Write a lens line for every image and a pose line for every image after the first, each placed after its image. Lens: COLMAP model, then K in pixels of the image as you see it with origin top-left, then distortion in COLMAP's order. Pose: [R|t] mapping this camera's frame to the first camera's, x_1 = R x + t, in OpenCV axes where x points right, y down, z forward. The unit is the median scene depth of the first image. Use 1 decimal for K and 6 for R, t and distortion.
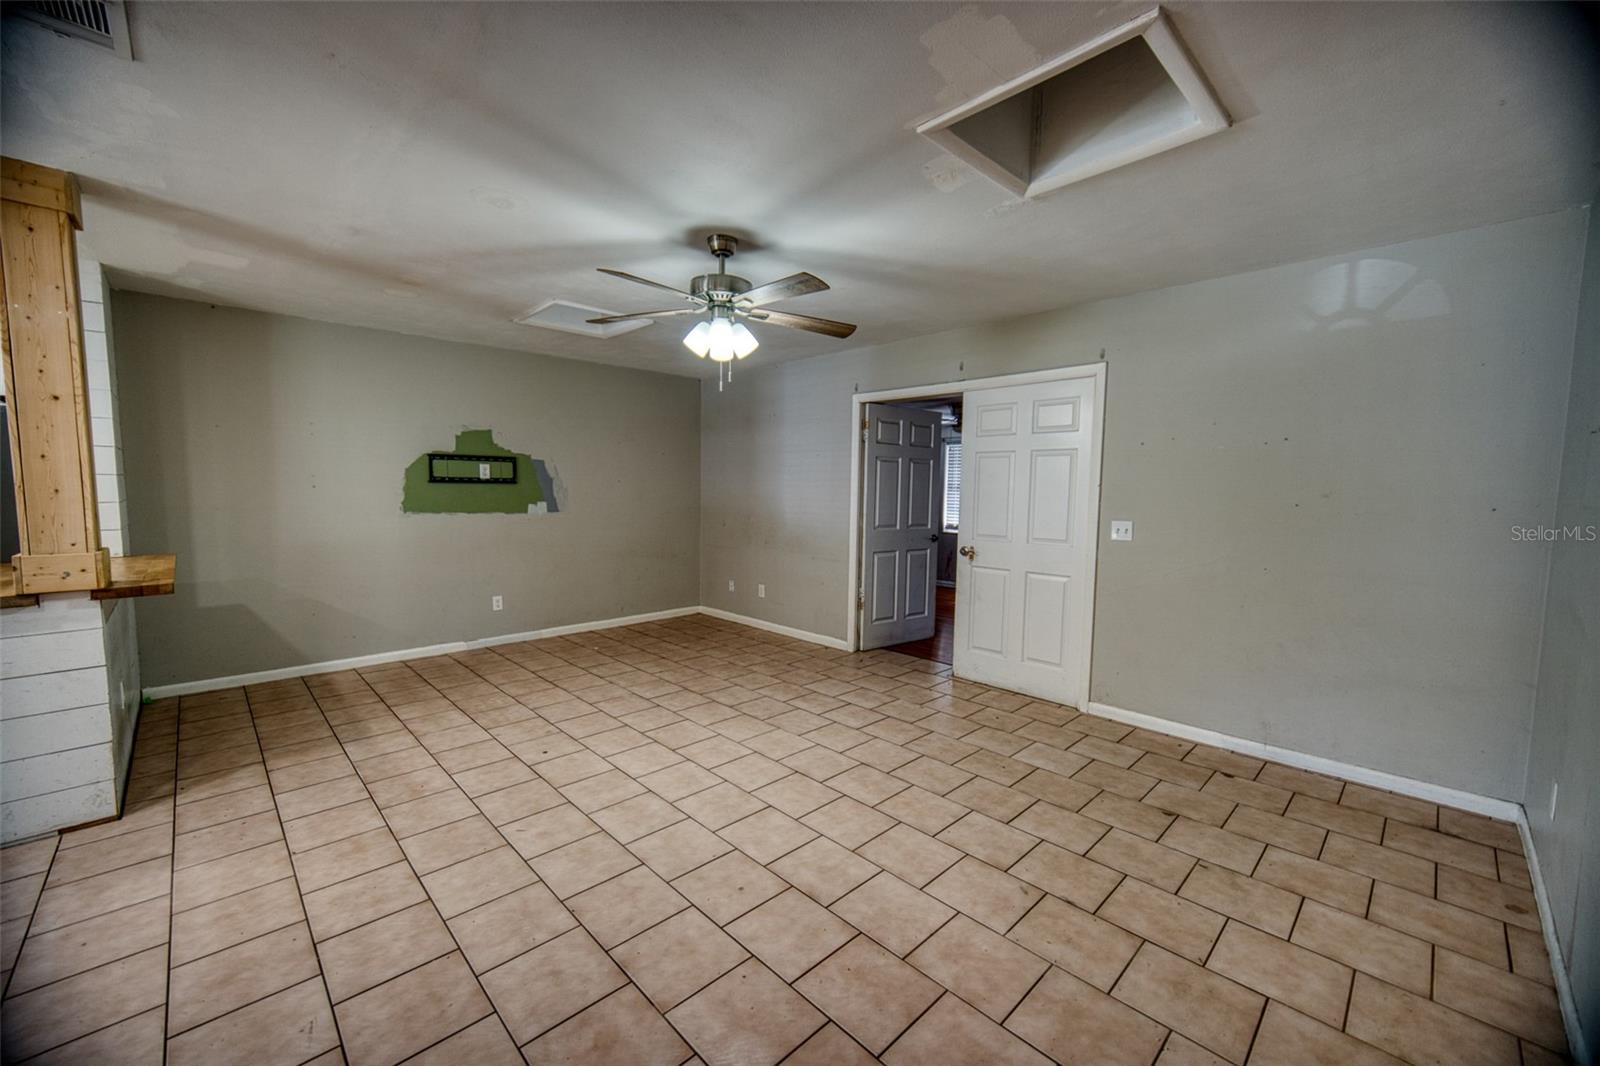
lens RADIAL K [[630.5, 0, 799.1], [0, 630.5, 541.2], [0, 0, 1]] dist [-0.001850, 0.000606]
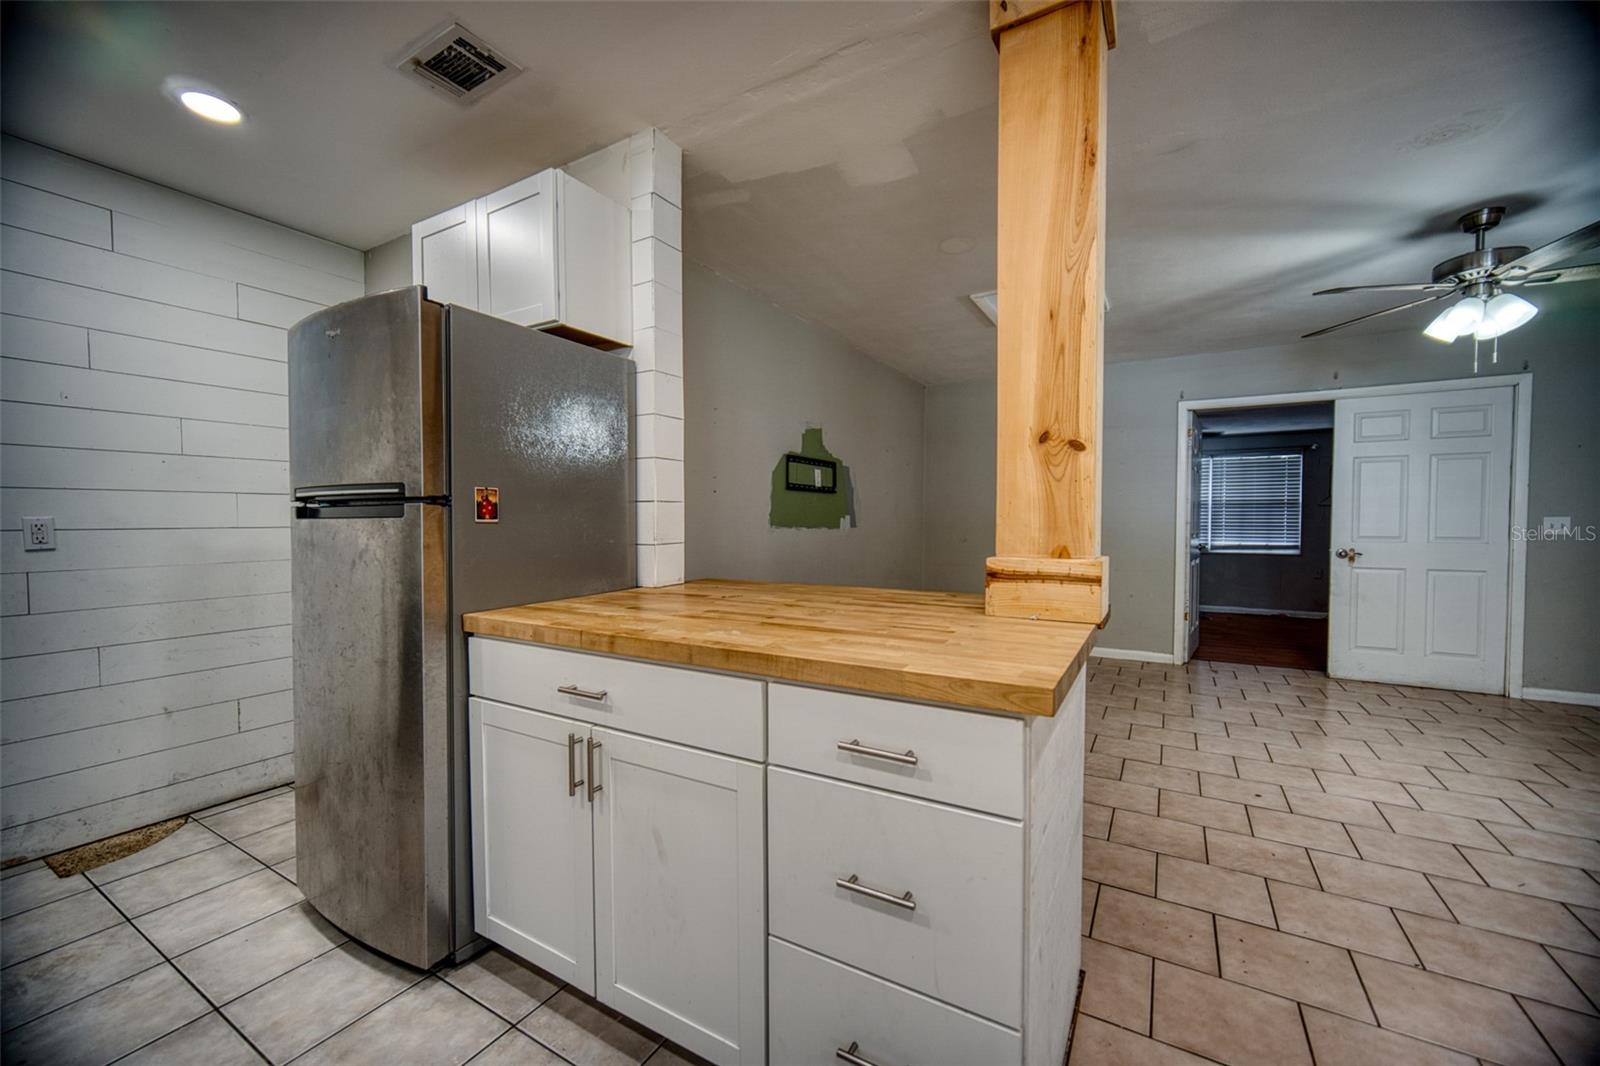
lens RADIAL K [[630.5, 0, 797.2], [0, 630.5, 539.4], [0, 0, 1]] dist [-0.001850, 0.000606]
pose [[0.964652, -0.021290, 0.262664, -0.876511], [0.035614, 0.998119, -0.049892, 0.012506], [-0.261108, 0.057483, 0.963597, 0.246745]]
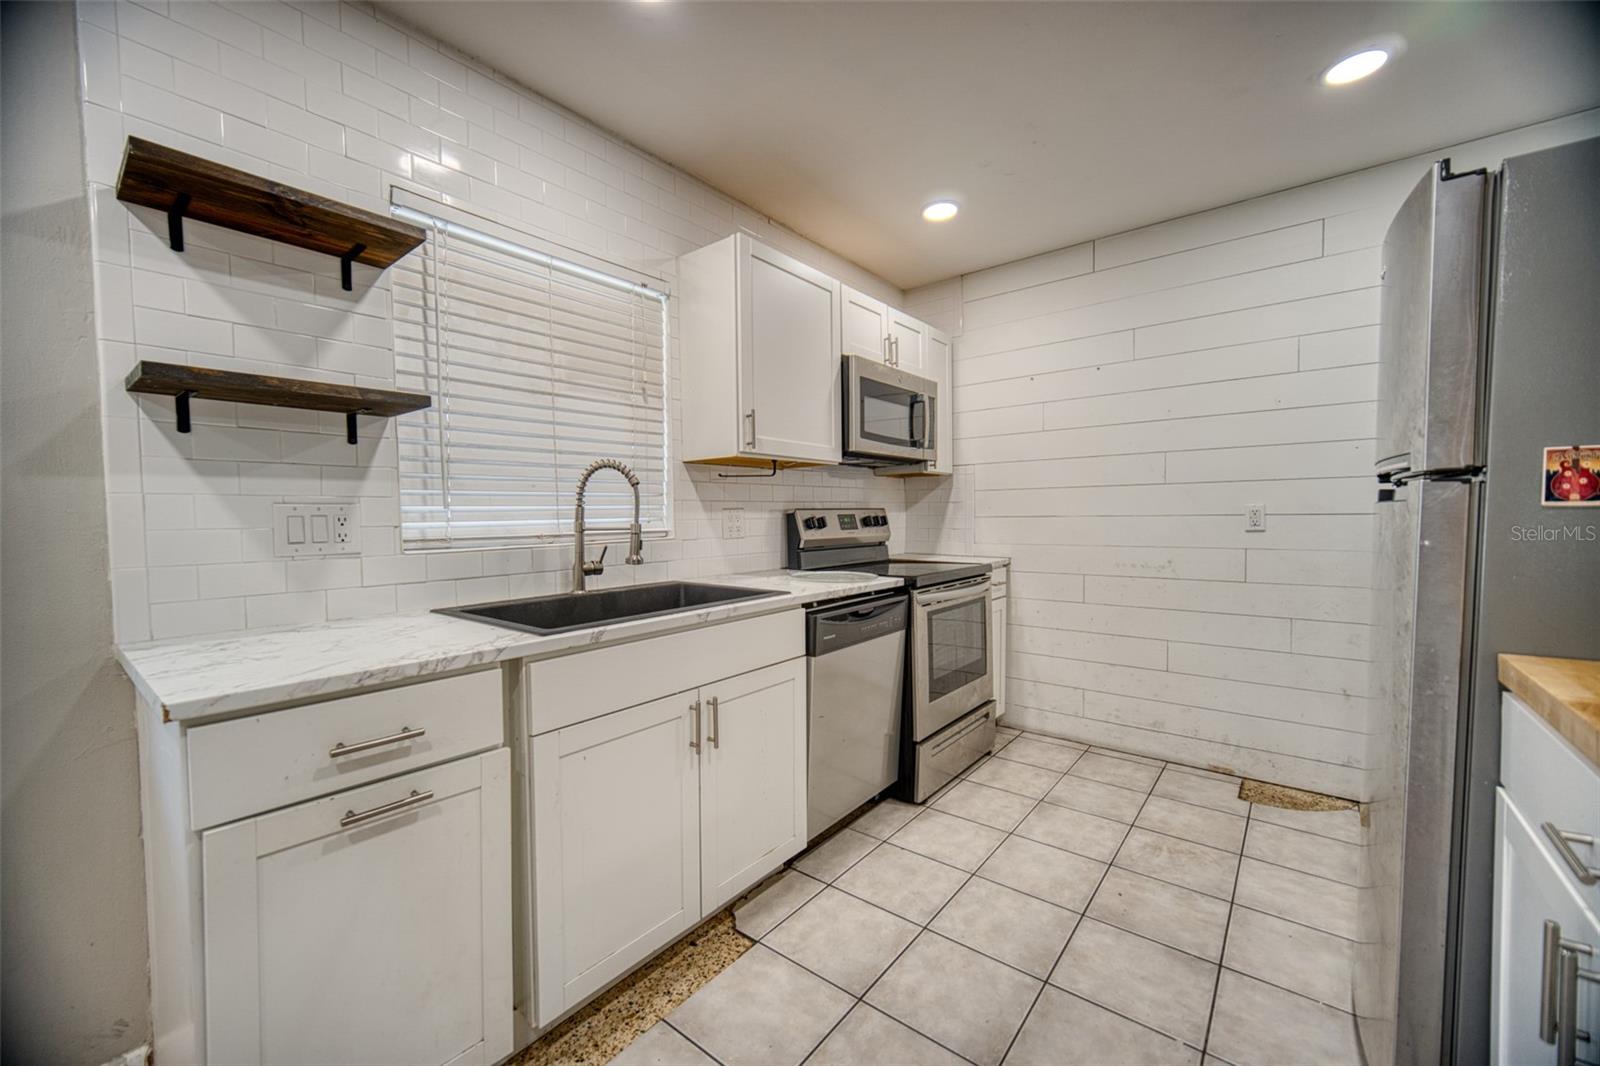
lens RADIAL K [[630.5, 0, 796.4], [0, 630.5, 540.5], [0, 0, 1]] dist [-0.001850, 0.000606]
pose [[0.122583, 0.031043, -0.991973, -0.771469], [-0.074735, 0.996961, 0.021963, 0.003753], [0.989640, 0.071443, 0.124531, 0.368958]]
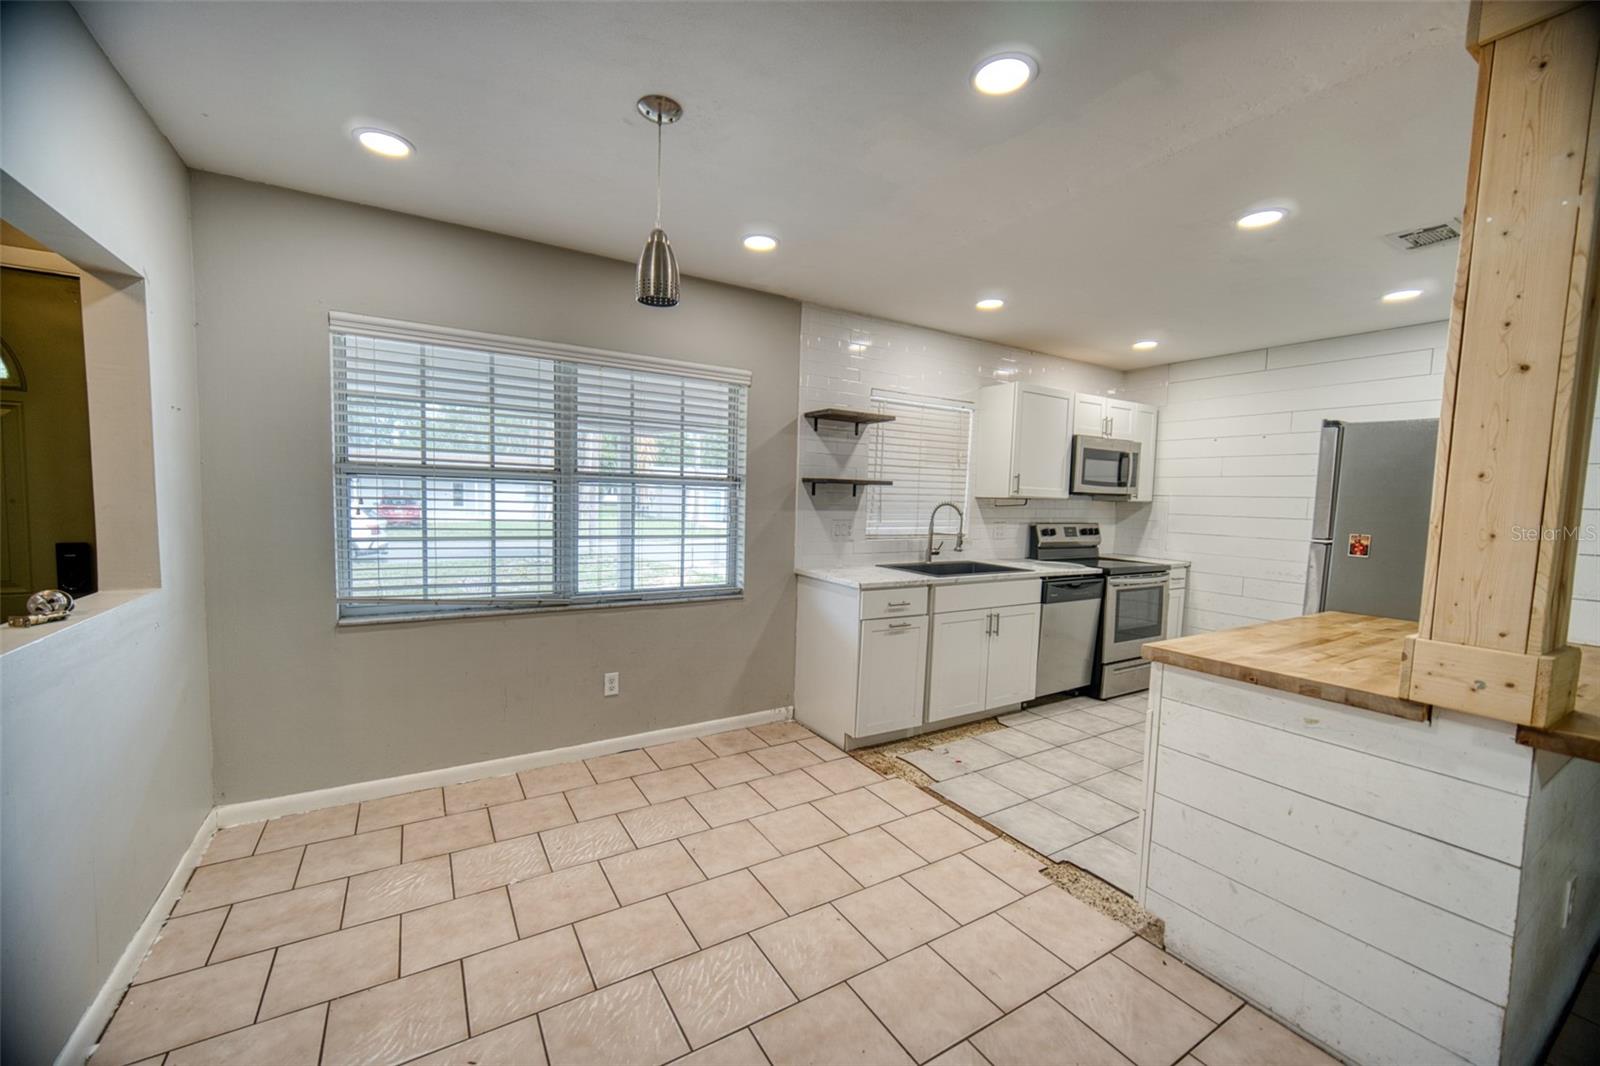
lens RADIAL K [[630.5, 0, 793.2], [0, 630.5, 537.7], [0, 0, 1]] dist [-0.001850, 0.000606]
pose [[-0.220392, 0.052178, -0.974015, -0.263177], [-0.116159, 0.990058, 0.079321, -0.026955], [0.968470, 0.130623, -0.212140, 0.273541]]
